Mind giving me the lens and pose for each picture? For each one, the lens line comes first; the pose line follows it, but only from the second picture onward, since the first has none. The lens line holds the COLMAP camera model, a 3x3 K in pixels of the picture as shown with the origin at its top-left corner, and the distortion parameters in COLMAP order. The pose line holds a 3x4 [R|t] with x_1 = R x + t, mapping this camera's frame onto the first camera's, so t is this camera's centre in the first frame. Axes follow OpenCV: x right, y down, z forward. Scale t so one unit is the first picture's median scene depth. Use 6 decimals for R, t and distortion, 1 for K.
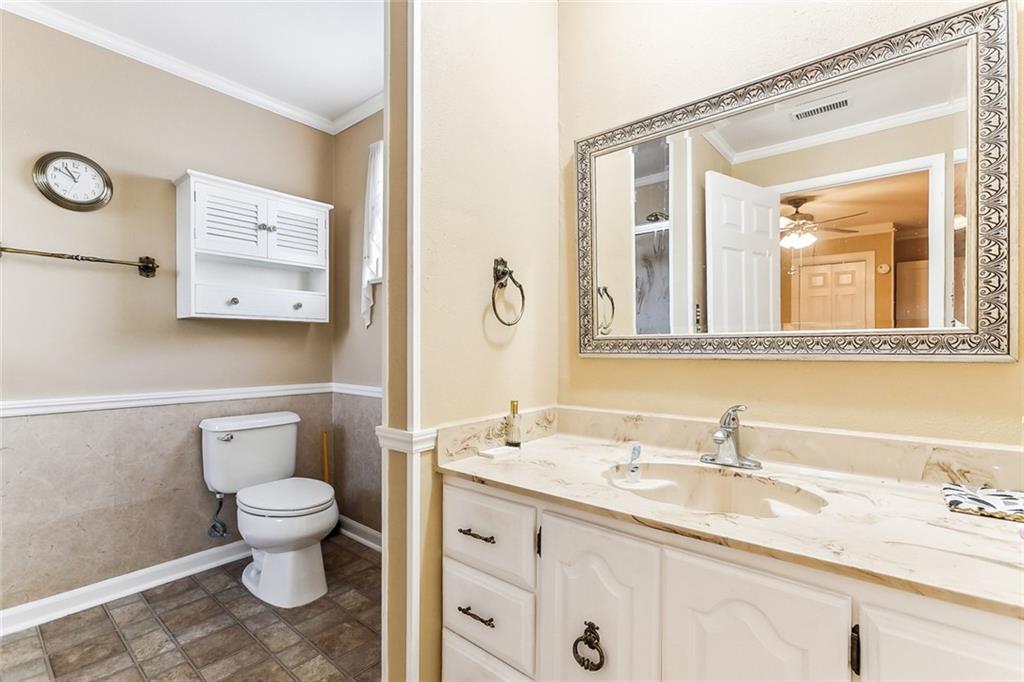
lens RADIAL K [[460.6, 0, 516.0], [0, 460.6, 348.0], [0, 0, 1]] dist [-0.009798, 0.004392]
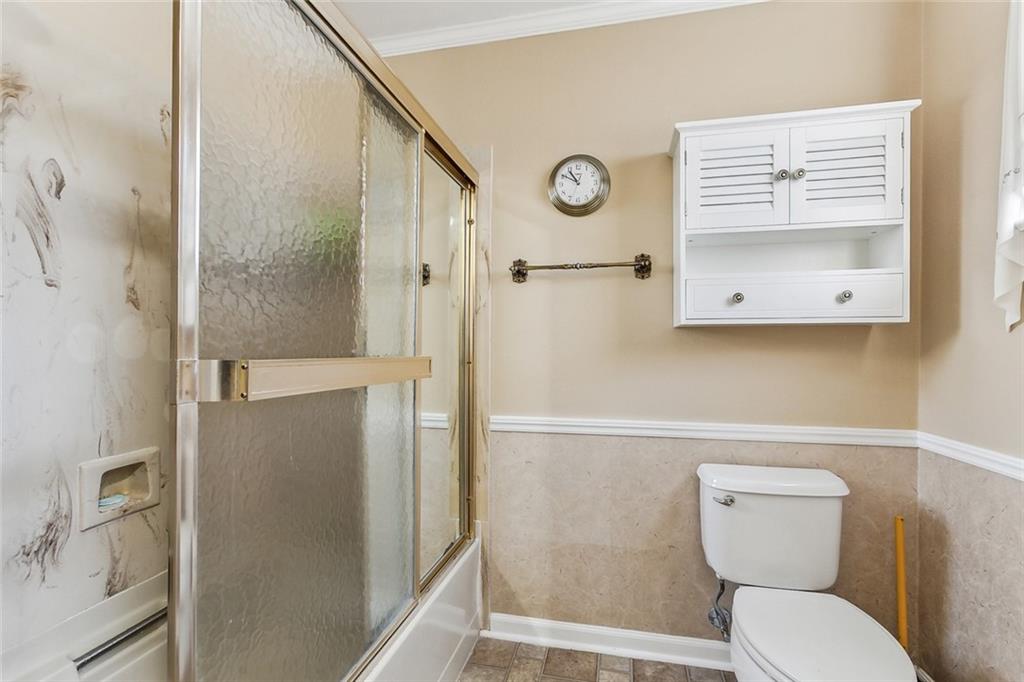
lens RADIAL K [[460.6, 0, 526.7], [0, 460.6, 351.0], [0, 0, 1]] dist [-0.009798, 0.004392]
pose [[0.458143, 0.006783, -0.888853, -0.161332], [0.000988, 0.999966, 0.008140, -0.031379], [0.888878, -0.004607, 0.458121, 0.423506]]
